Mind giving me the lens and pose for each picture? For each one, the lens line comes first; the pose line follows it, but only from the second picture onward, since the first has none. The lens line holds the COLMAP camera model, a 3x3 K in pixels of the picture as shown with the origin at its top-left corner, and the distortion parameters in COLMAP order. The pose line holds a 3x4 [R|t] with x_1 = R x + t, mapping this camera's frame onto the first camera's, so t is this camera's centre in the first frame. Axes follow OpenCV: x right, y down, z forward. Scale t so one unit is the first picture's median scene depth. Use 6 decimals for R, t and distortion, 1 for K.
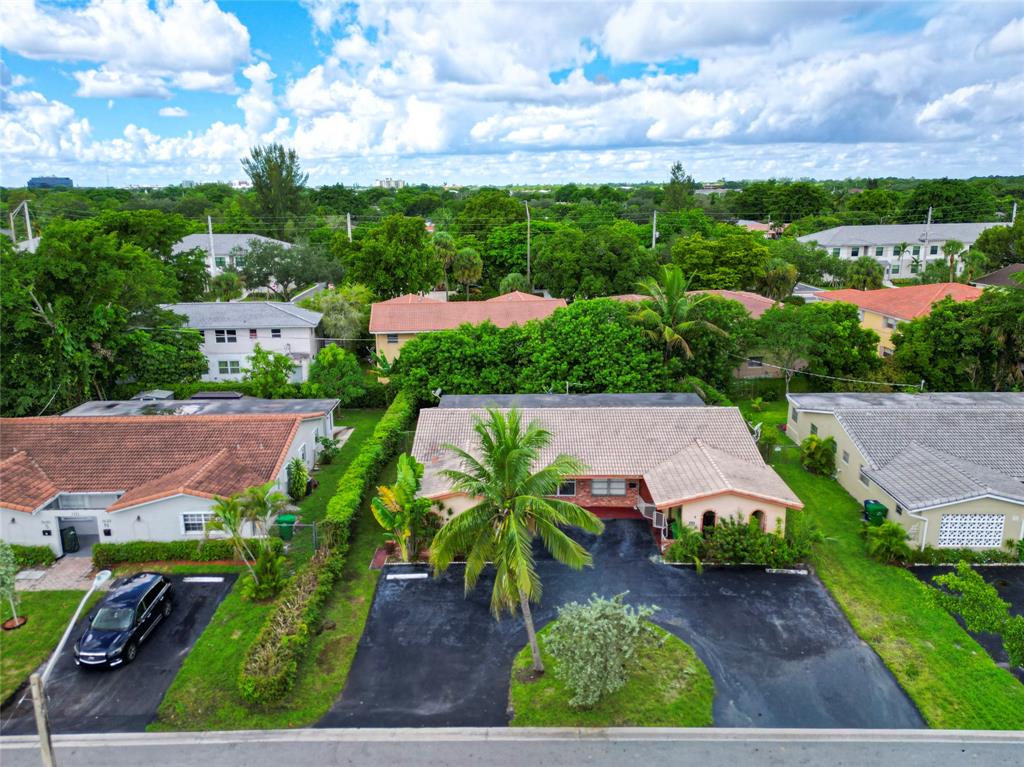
lens RADIAL K [[784.1, 0, 512.0], [0, 784.1, 383.5], [0, 0, 1]] dist [0.039996, -0.001128]
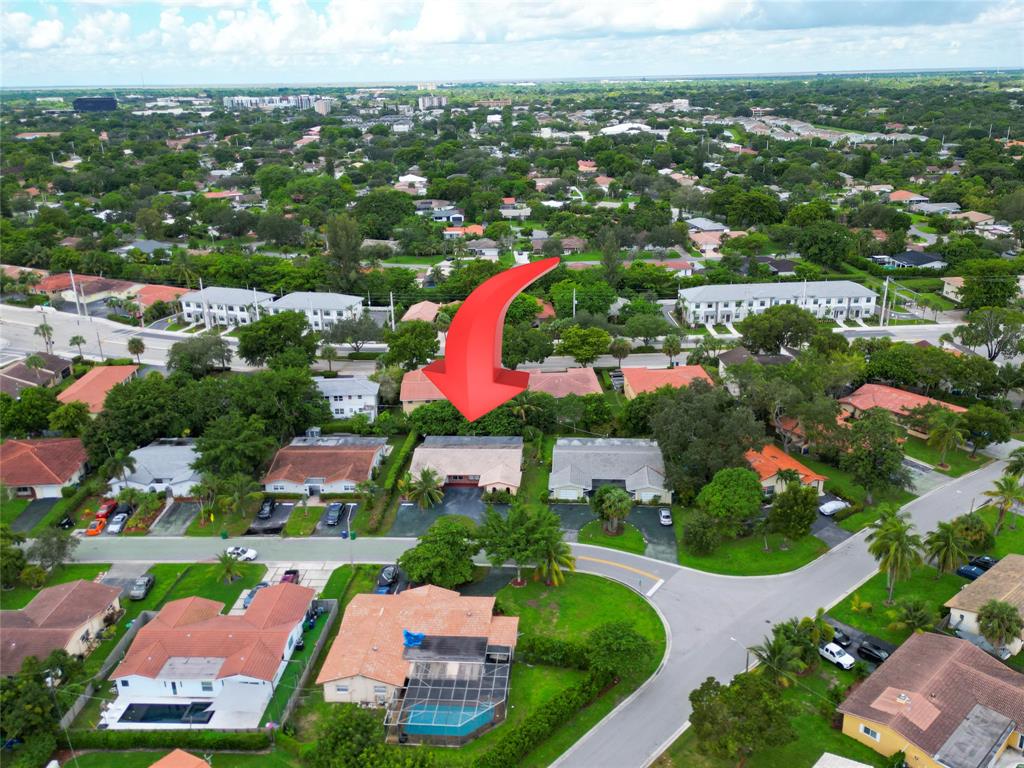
lens RADIAL K [[902.2, 0, 512.0], [0, 902.2, 384.0], [0, 0, 1]] dist [0.038573, -0.005759]
pose [[0.996723, 0.007013, -0.080585, 0.470577], [0.001991, 0.993806, 0.111111, -0.531156], [0.080865, -0.110908, 0.990535, -2.088483]]
